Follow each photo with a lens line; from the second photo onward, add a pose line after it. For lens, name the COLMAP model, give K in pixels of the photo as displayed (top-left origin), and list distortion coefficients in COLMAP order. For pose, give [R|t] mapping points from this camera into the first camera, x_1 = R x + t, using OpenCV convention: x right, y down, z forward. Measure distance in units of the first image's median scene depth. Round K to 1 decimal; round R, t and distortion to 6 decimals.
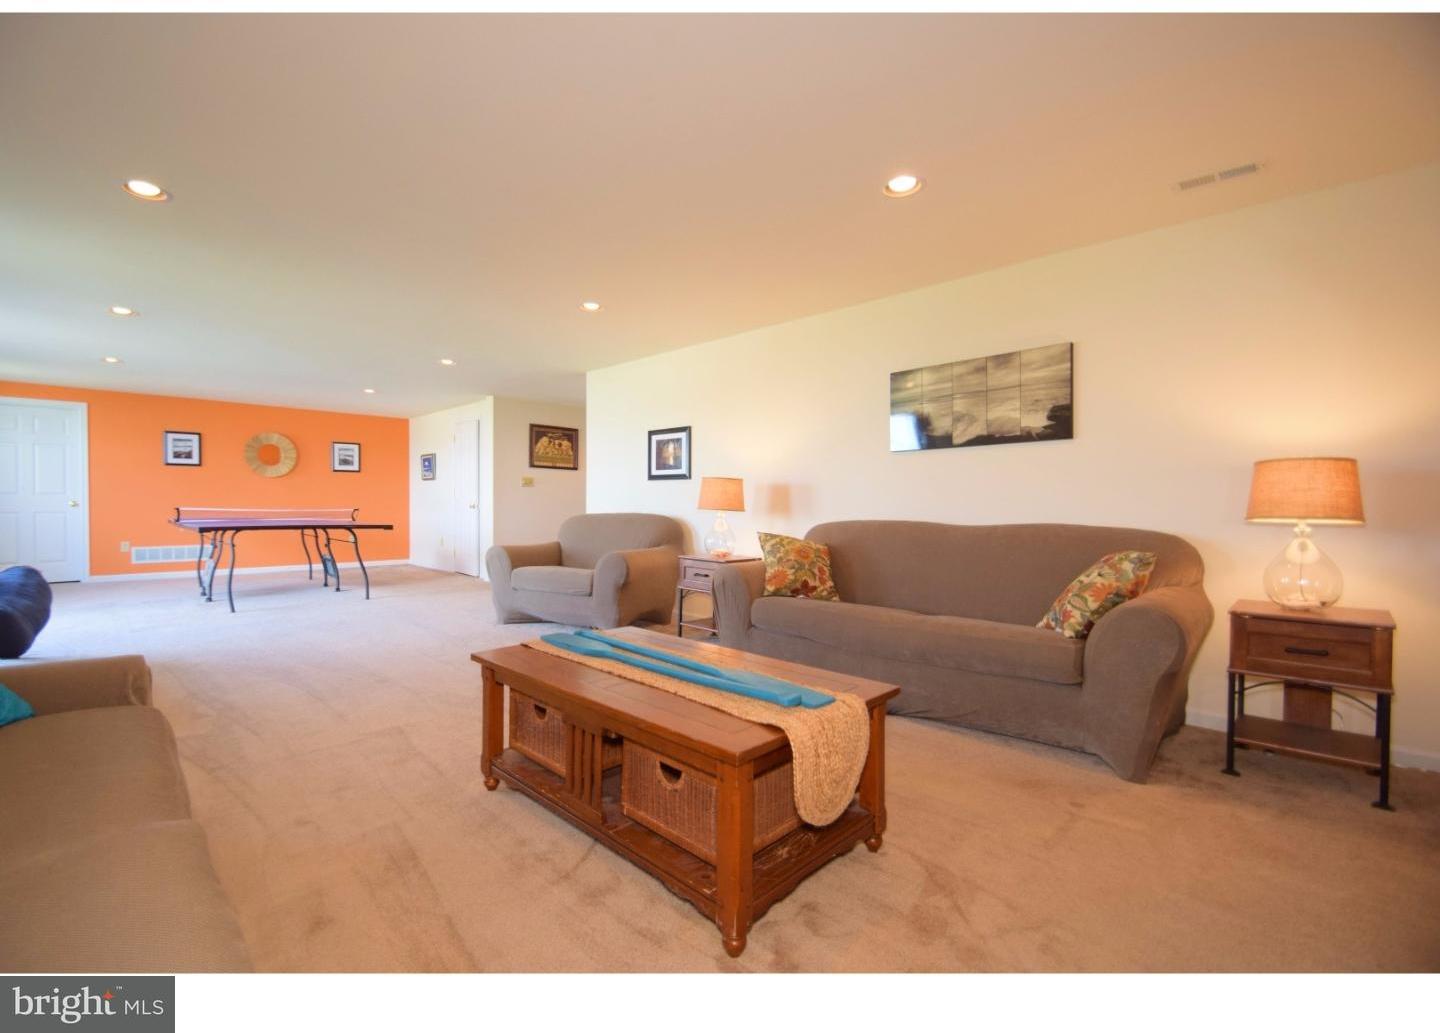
lens RADIAL K [[644.4, 0, 688.4], [0, 644.4, 513.9], [0, 0, 1]] dist [0.014379, -0.013955]
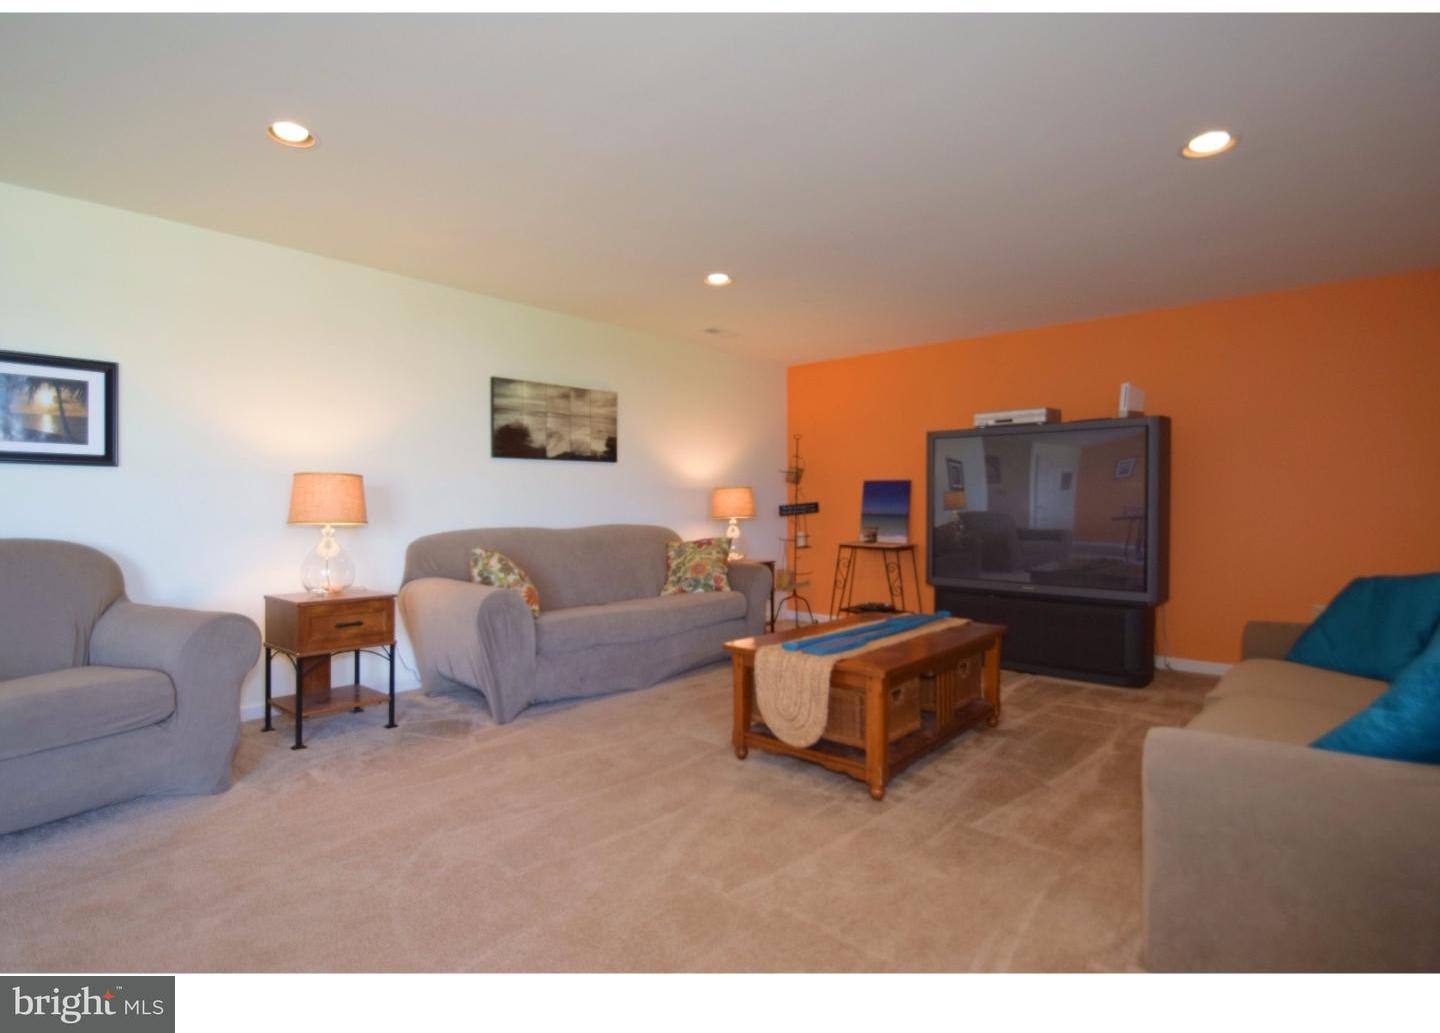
lens RADIAL K [[621.6, 0, 720.0], [0, 621.6, 516.5], [0, 0, 1]] dist [-0.000553, -0.000171]
pose [[-0.005203, -0.016125, 0.999856, -0.669786], [0.022214, 0.999621, 0.016237, -0.015477], [-0.999740, 0.022295, -0.004843, 0.708227]]
